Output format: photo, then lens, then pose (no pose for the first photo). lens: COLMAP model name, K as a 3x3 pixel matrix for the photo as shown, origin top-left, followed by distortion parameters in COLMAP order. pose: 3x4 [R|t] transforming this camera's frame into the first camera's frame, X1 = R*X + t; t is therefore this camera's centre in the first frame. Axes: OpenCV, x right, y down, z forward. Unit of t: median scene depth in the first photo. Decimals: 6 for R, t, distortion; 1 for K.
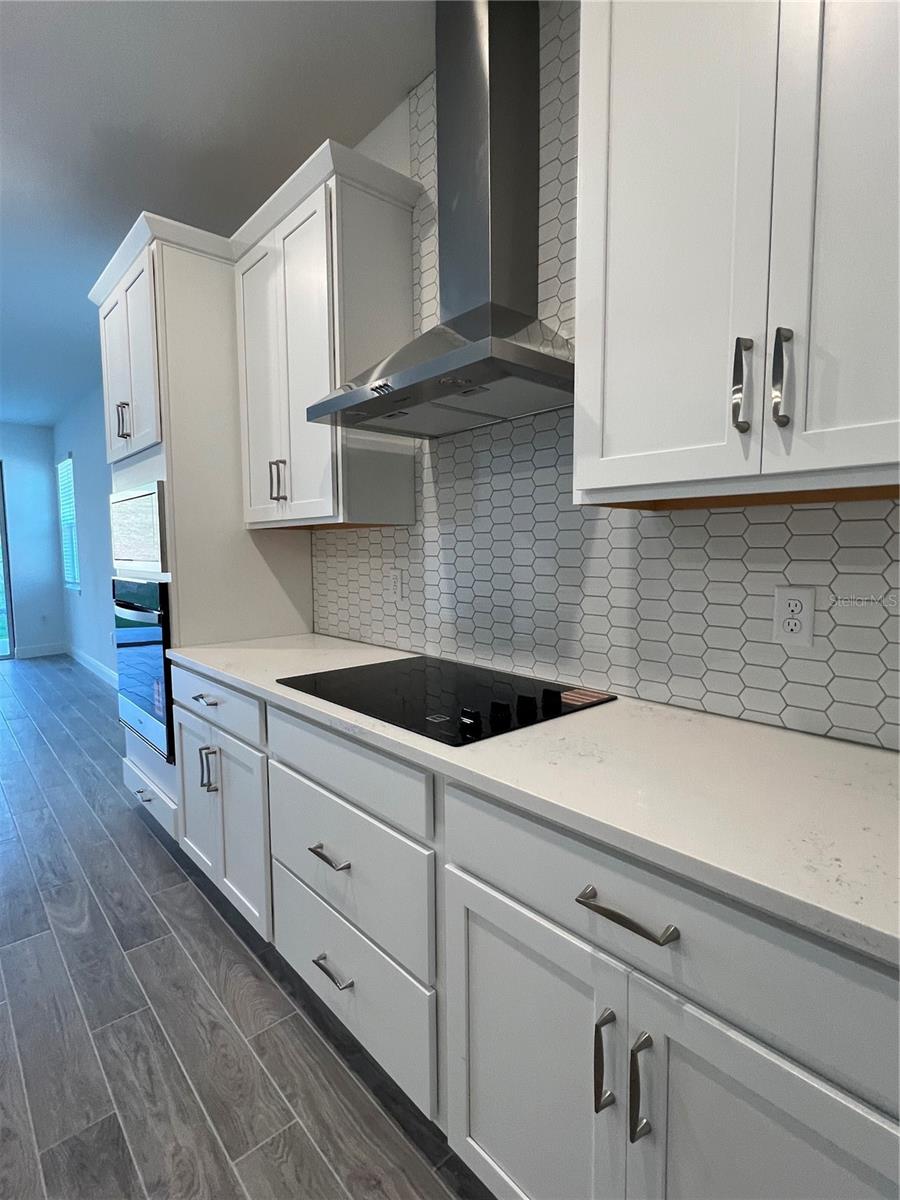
lens RADIAL K [[600.2, 0, 458.0], [0, 600.2, 592.4], [0, 0, 1]] dist [0.002605, -0.000045]
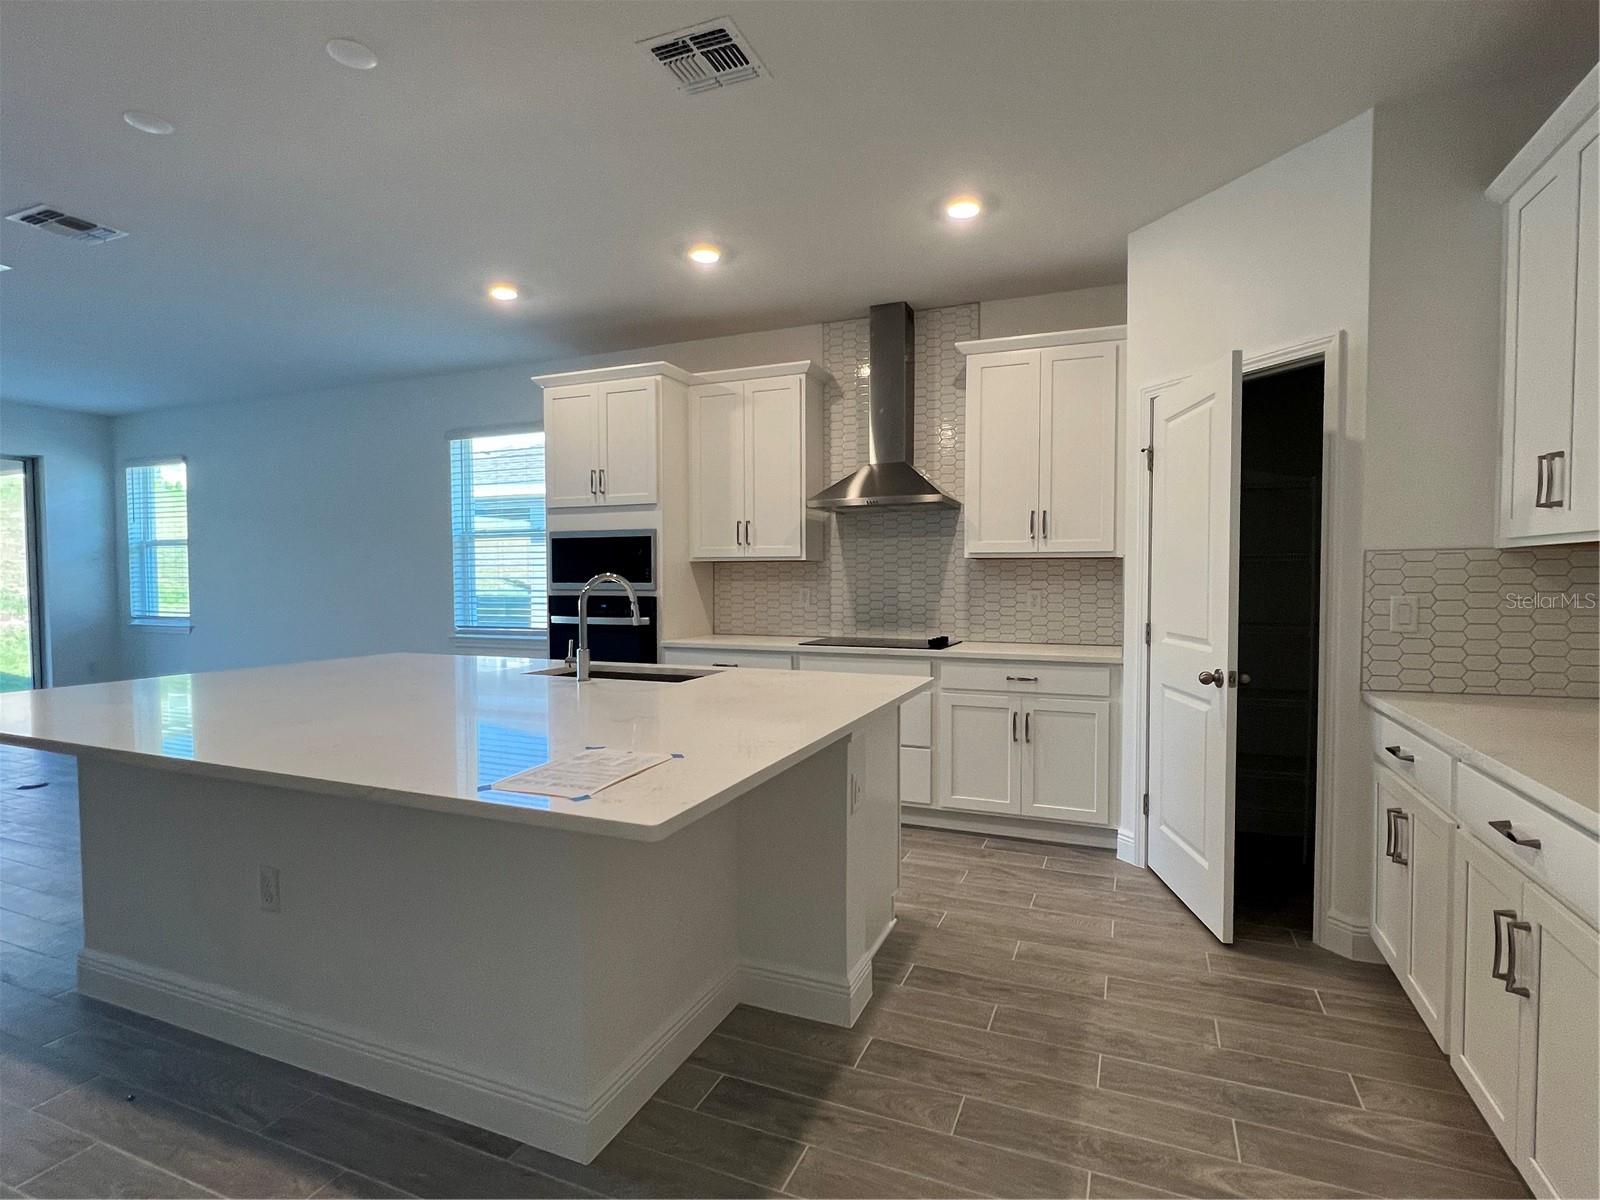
lens RADIAL K [[800.2, 0, 813.0], [0, 800.2, 591.2], [0, 0, 1]] dist [0.002605, -0.000045]
pose [[0.898561, 0.001067, 0.438847, -1.399585], [0.025639, 0.998161, -0.054923, 0.123924], [-0.438099, 0.060603, 0.896882, -1.312797]]
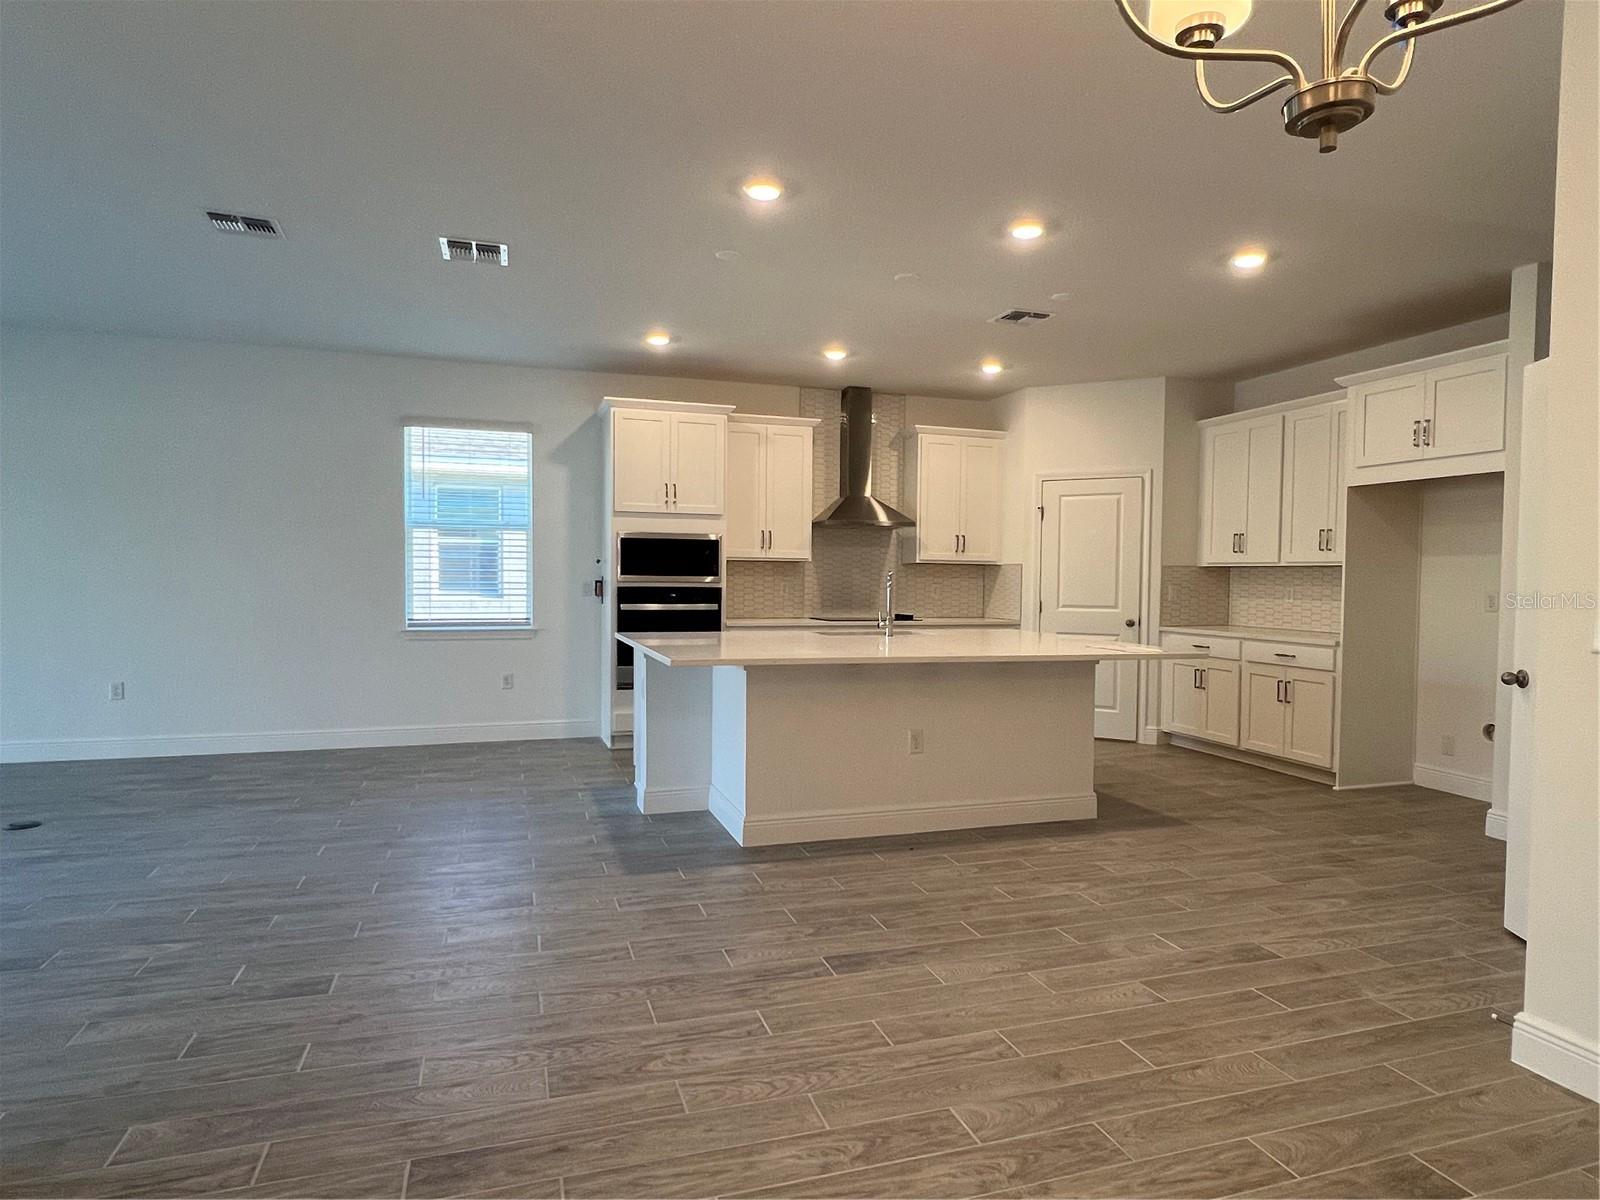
lens RADIAL K [[915.3, 0, 797.8], [0, 915.3, 600.4], [0, 0, 1]] dist [0.006509, 0.001500]
pose [[0.400701, -0.008749, 0.916167, -4.283164], [0.054883, 0.998388, -0.014470, 0.112249], [-0.914564, 0.056080, 0.400535, -0.516282]]
